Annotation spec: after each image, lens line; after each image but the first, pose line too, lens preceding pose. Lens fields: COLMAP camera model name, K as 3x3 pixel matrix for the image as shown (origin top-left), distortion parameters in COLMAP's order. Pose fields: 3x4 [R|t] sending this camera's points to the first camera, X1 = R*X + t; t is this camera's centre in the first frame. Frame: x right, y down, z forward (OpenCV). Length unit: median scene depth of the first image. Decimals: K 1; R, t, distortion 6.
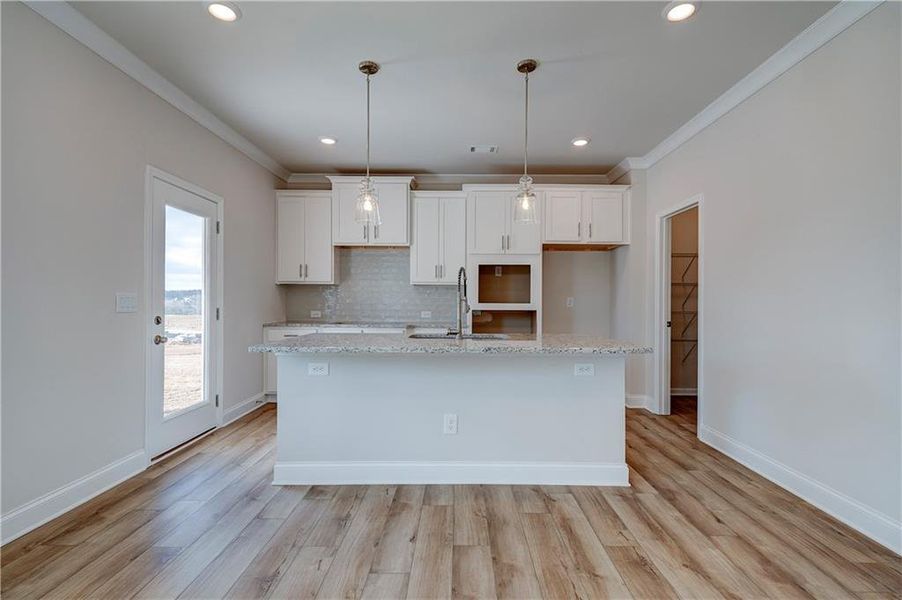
lens RADIAL K [[426.6, 0, 453.5], [0, 426.6, 301.8], [0, 0, 1]] dist [-0.001332, -0.000358]
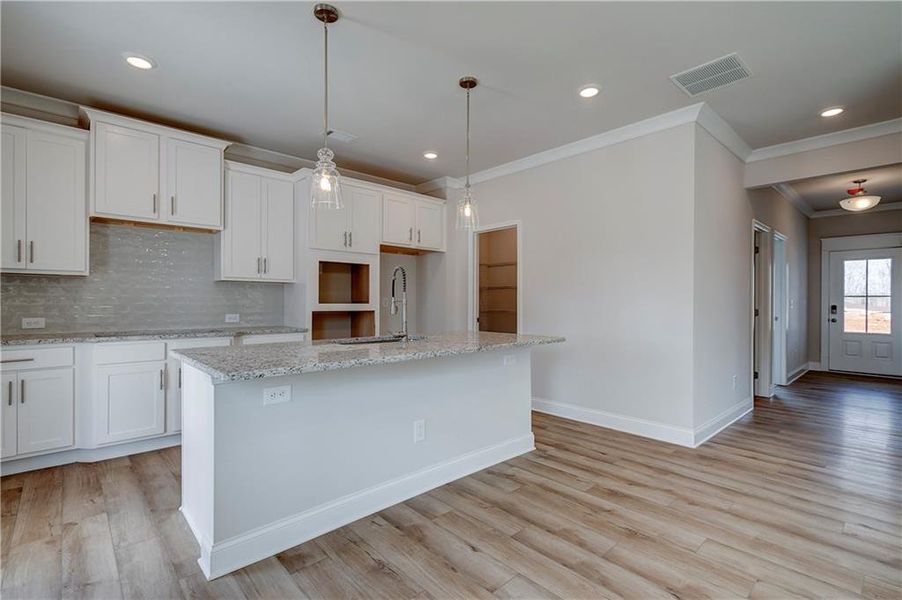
lens RADIAL K [[420.6, 0, 471.5], [0, 420.6, 301.3], [0, 0, 1]] dist [-0.000333, -0.000733]
pose [[0.712710, -0.001316, 0.701457, -0.562662], [0.001050, 0.999999, 0.000810, -0.003630], [-0.701458, 0.000160, 0.712711, 0.238744]]
